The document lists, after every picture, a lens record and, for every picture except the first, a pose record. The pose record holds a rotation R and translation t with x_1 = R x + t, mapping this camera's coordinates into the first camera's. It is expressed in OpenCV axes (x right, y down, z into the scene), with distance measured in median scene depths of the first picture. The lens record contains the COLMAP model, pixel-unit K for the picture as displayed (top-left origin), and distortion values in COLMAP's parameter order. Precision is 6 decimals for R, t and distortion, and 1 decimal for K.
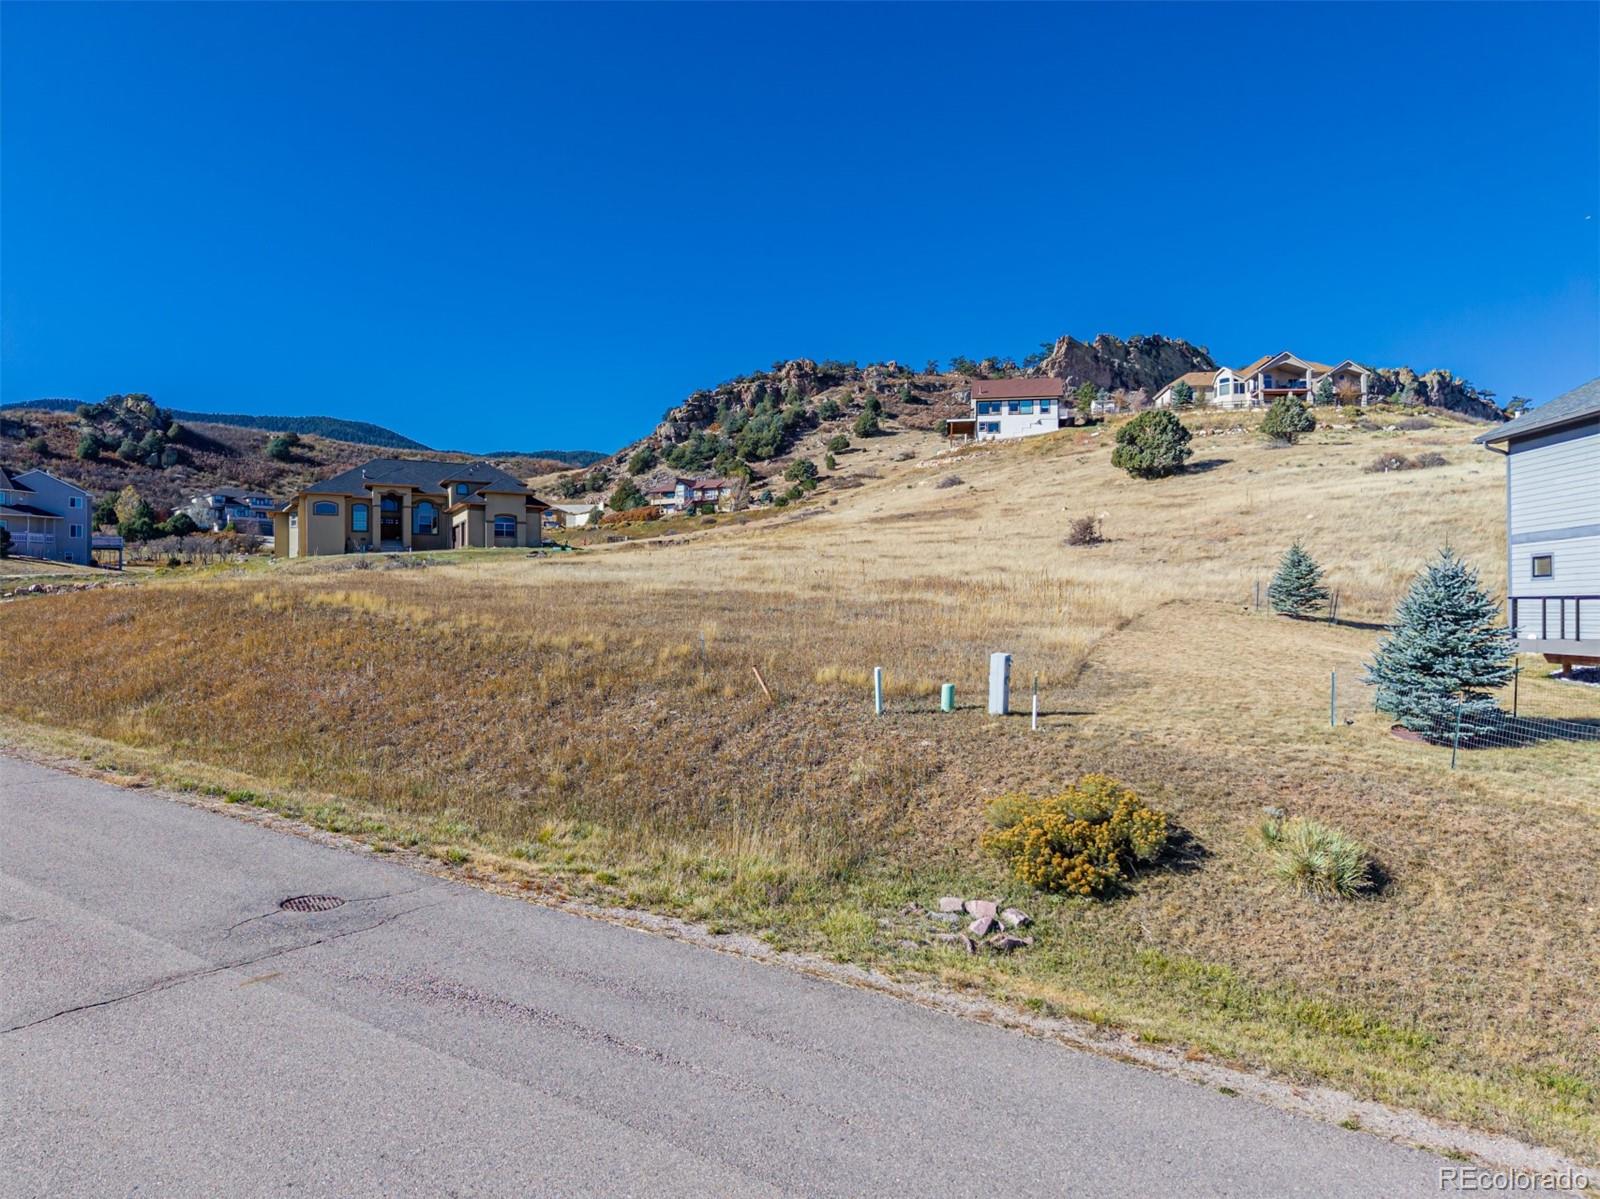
lens RADIAL K [[1052.6, 0, 803.4], [0, 1052.6, 641.1], [0, 0, 1]] dist [0.068100, -0.090169]
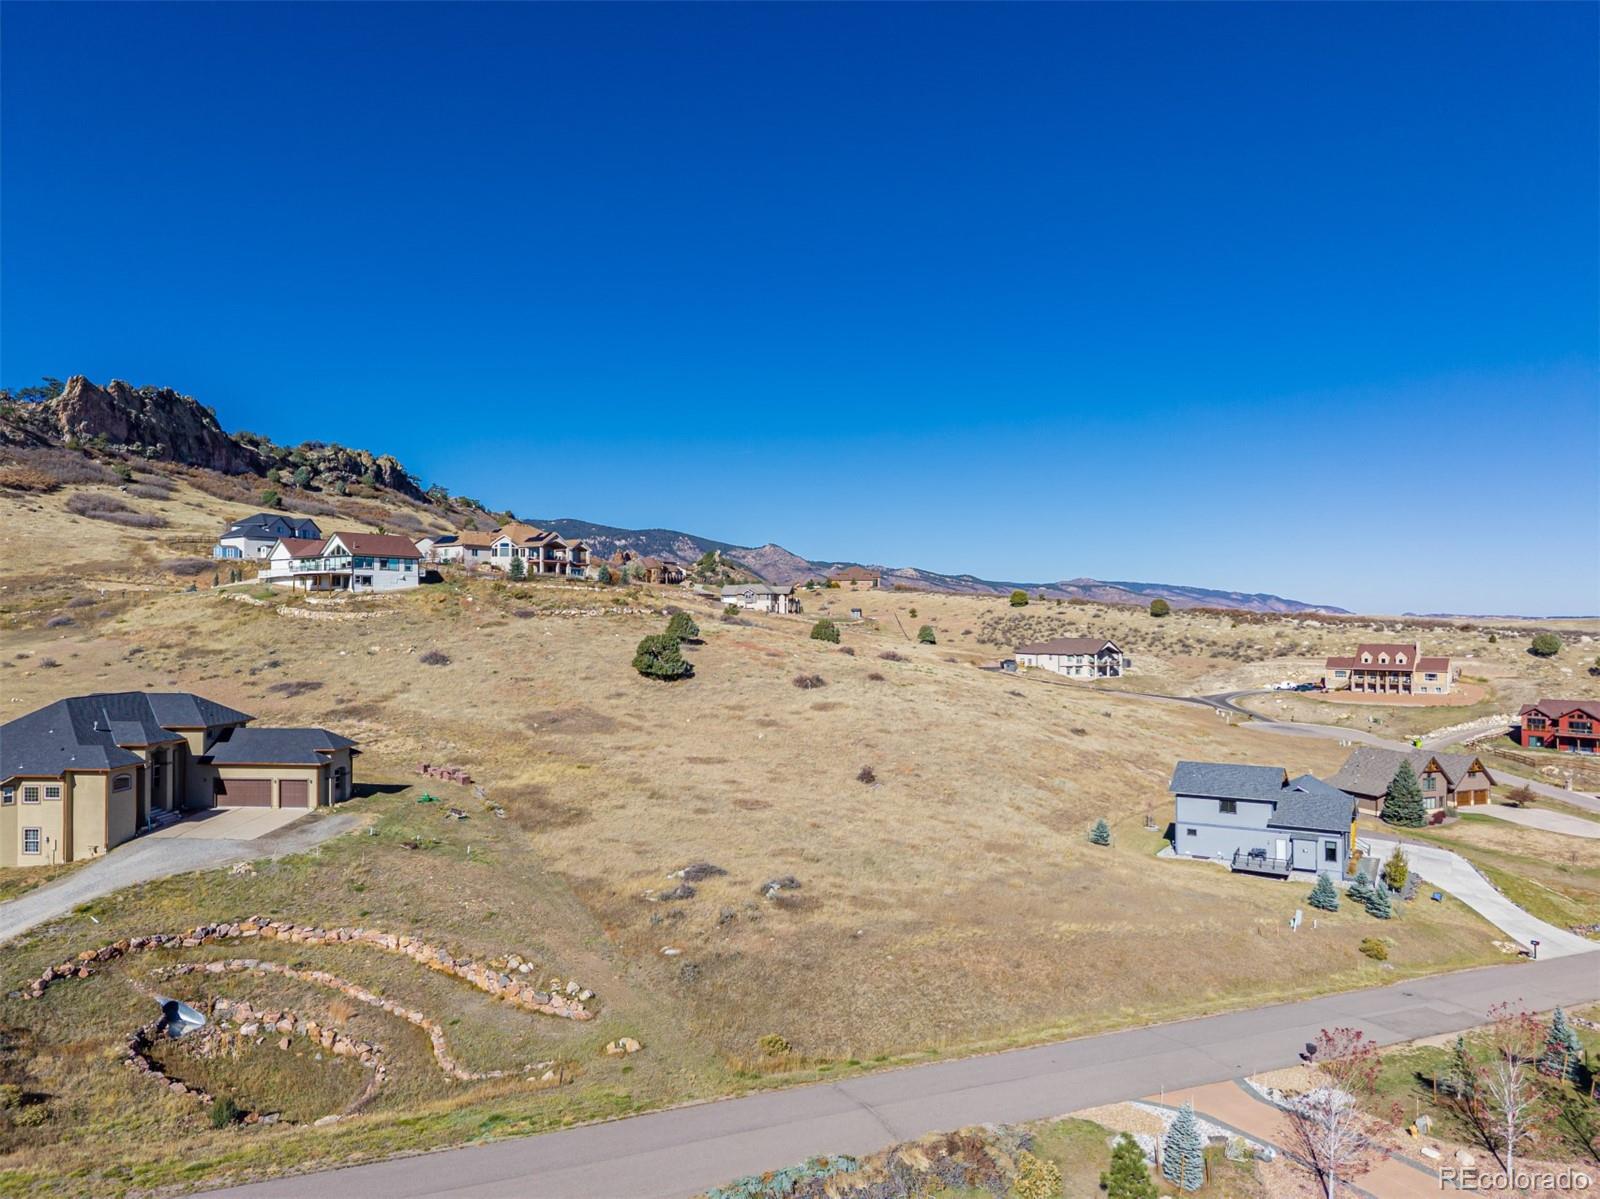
lens RADIAL K [[1073.9, 0, 804.4], [0, 1073.9, 602.9], [0, 0, 1]] dist [0.002107, 0.001672]
pose [[0.482942, 0.011940, 0.875571, -0.288999], [0.018530, 0.999544, -0.023852, -0.073209], [-0.875456, 0.027743, 0.482501, 0.037310]]
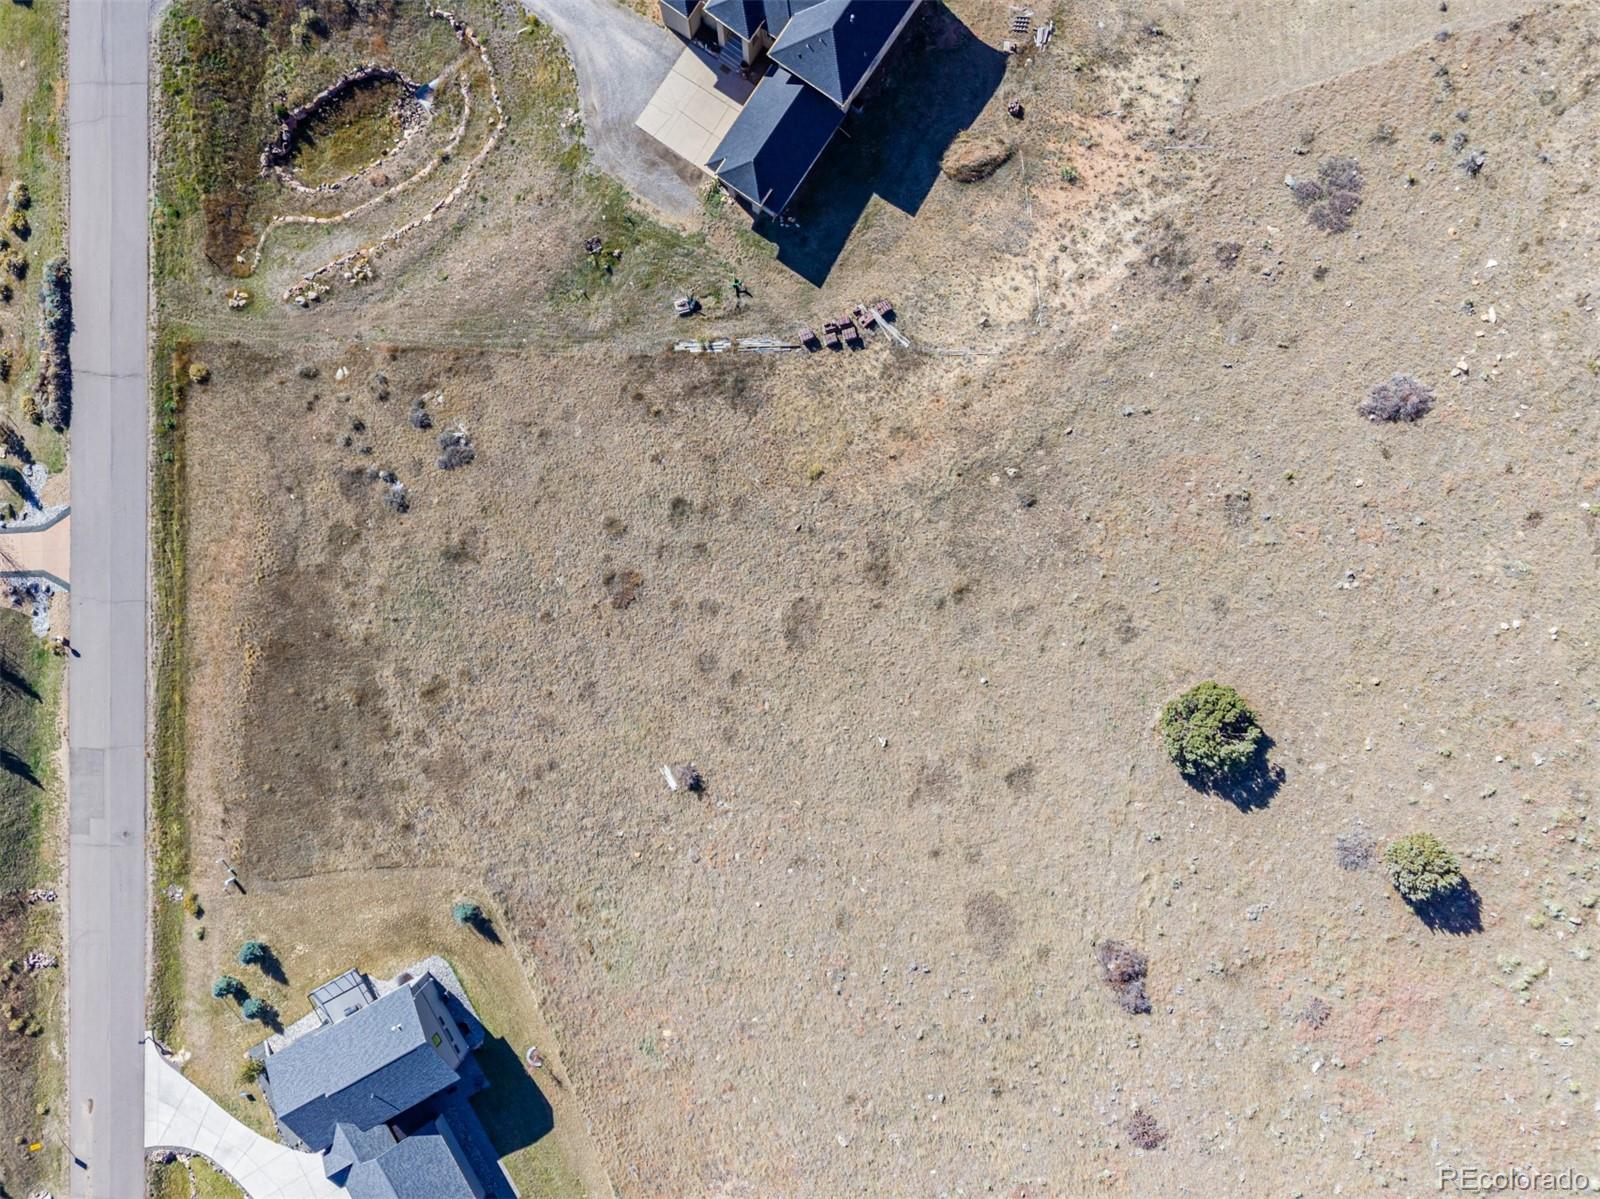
lens RADIAL K [[1106.8, 0, 804.3], [0, 1106.8, 601.1], [0, 0, 1]] dist [0.051914, -0.075237]
pose [[0.500311, 0.865838, 0.003782, 0.024002], [-0.040227, 0.018881, 0.999012, -0.352814], [0.864911, -0.499968, 0.044276, 0.244004]]
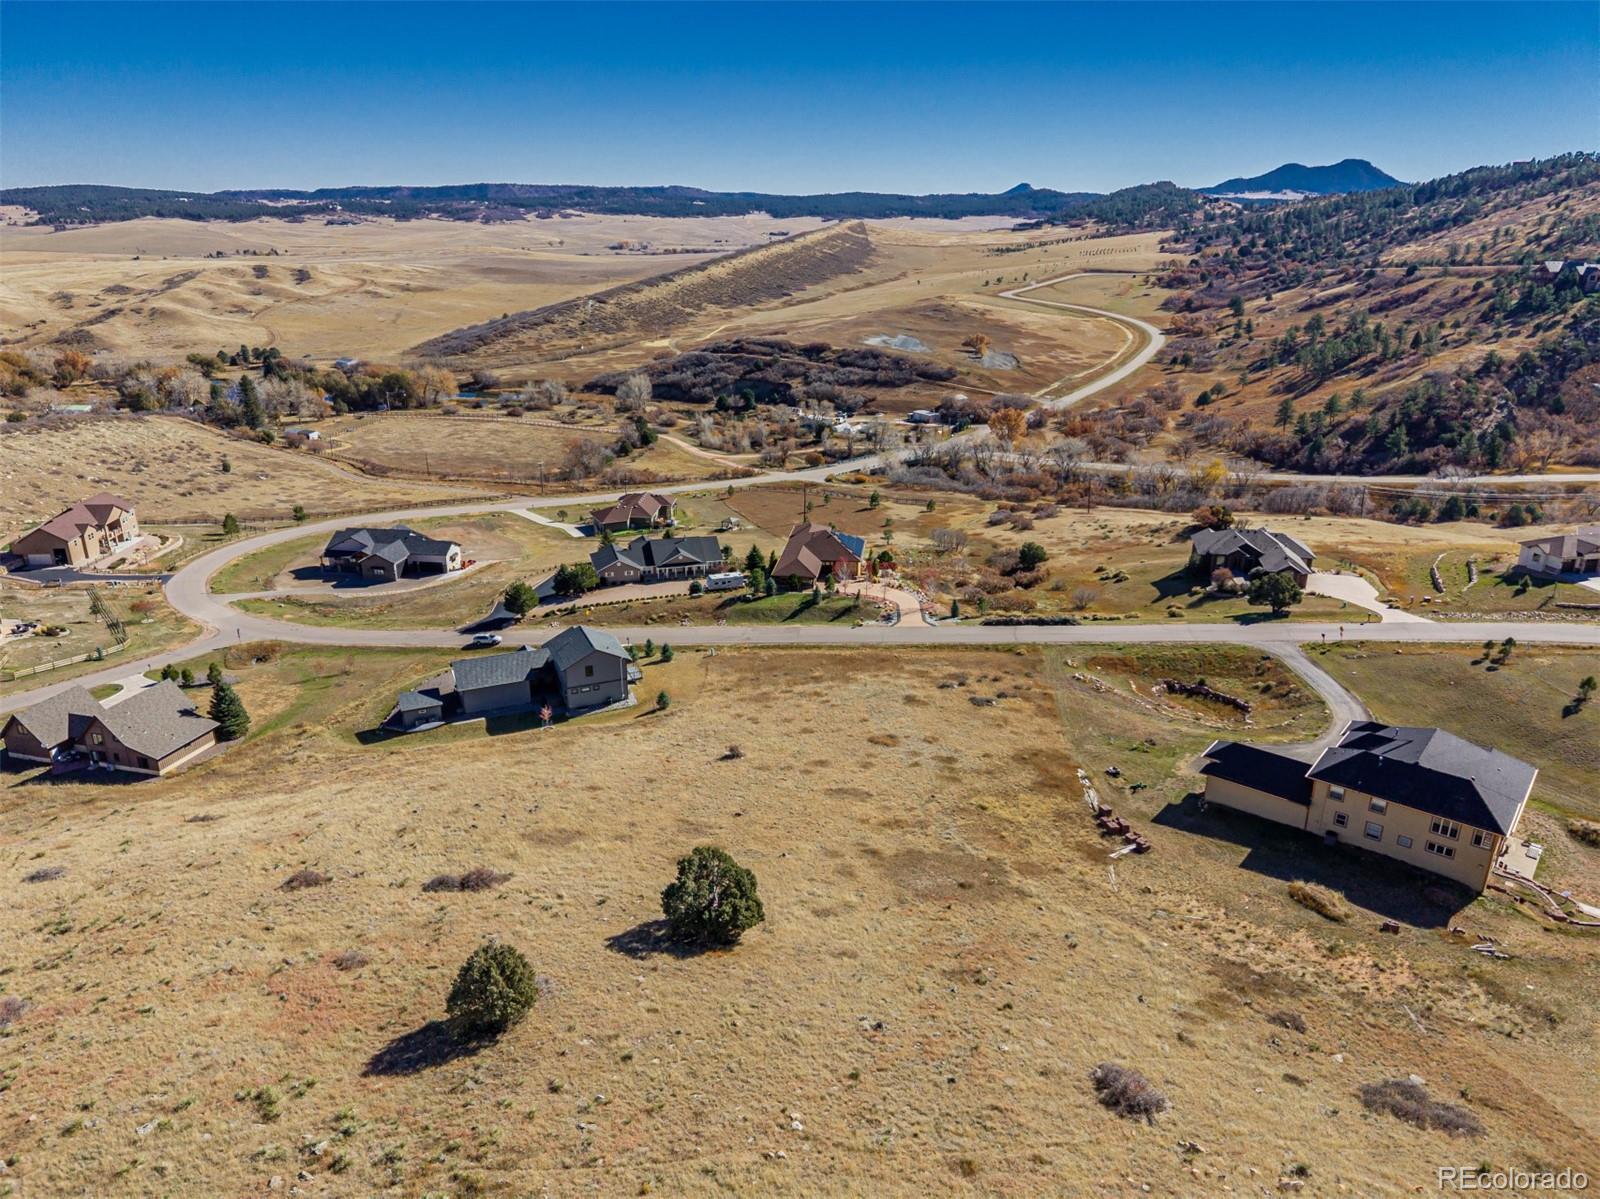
lens RADIAL K [[1064.7, 0, 802.1], [0, 1064.7, 608.0], [0, 0, 1]] dist [0.035240, -0.039383]
pose [[-0.909805, 0.143471, -0.389449, 0.178832], [-0.009455, 0.930942, 0.365044, -0.219039], [0.414928, 0.335802, -0.845619, 0.535218]]
